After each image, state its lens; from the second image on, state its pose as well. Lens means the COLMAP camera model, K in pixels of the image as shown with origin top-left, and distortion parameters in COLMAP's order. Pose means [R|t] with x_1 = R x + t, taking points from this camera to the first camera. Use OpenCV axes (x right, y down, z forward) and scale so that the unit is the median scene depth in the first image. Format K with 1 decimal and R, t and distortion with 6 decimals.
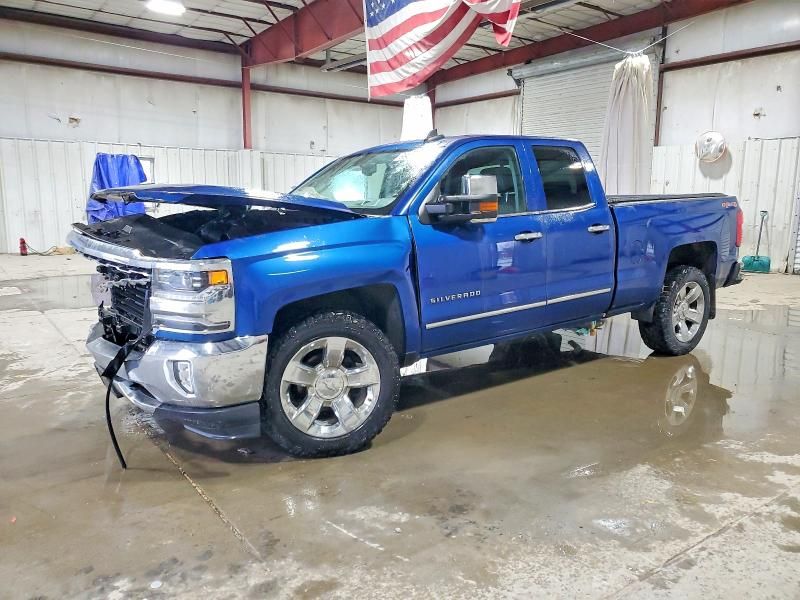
lens RADIAL K [[621.9, 0, 400.0], [0, 621.9, 300.0], [0, 0, 1]] dist [0.010199, 0.013730]
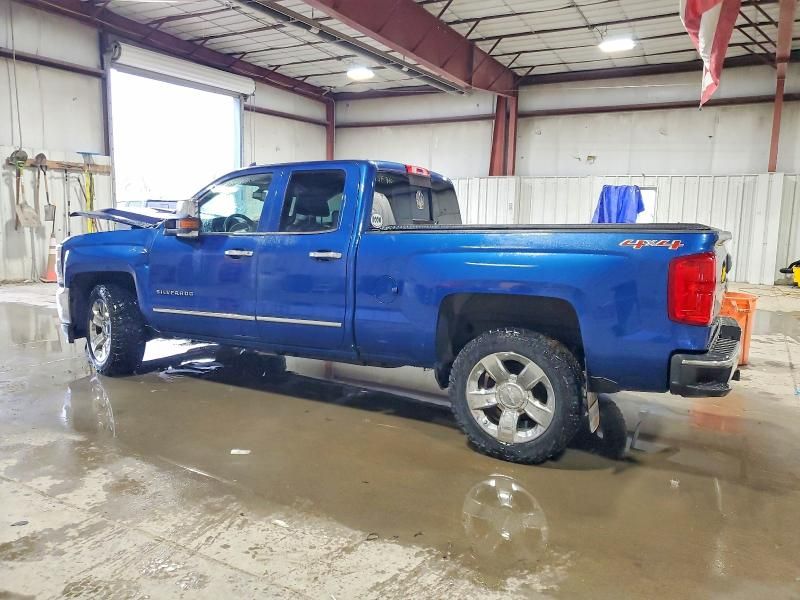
lens RADIAL K [[621.9, 0, 400.0], [0, 621.9, 300.0], [0, 0, 1]] dist [0.010199, 0.013730]
pose [[0.405873, 0.126671, -0.905109, 0.411546], [-0.170950, 0.983391, 0.060968, -0.042271], [0.897799, 0.129983, 0.420786, 0.246074]]
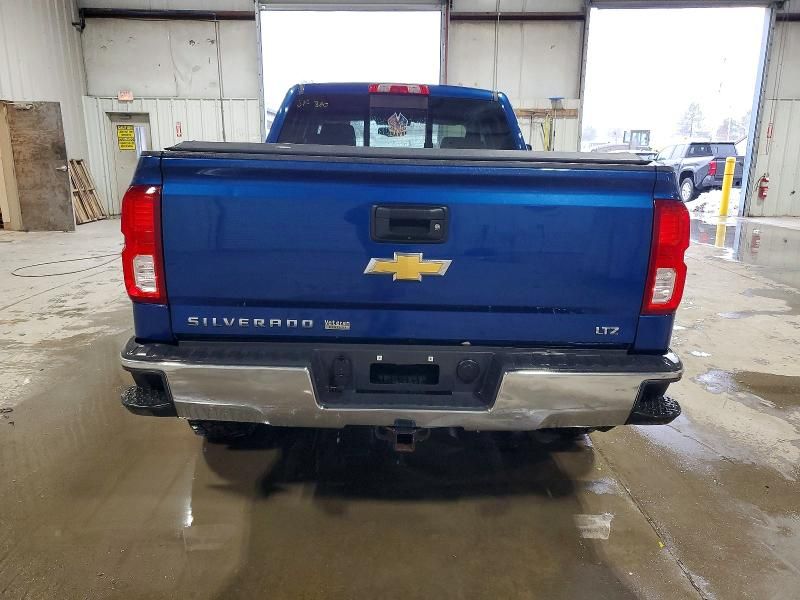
lens RADIAL K [[621.9, 0, 400.0], [0, 621.9, 300.0], [0, 0, 1]] dist [0.010199, 0.013730]
pose [[-0.586036, 0.177029, -0.790710, 0.328994], [-0.146288, 0.936691, 0.318134, -0.097065], [0.796970, 0.302109, -0.523038, 0.584538]]
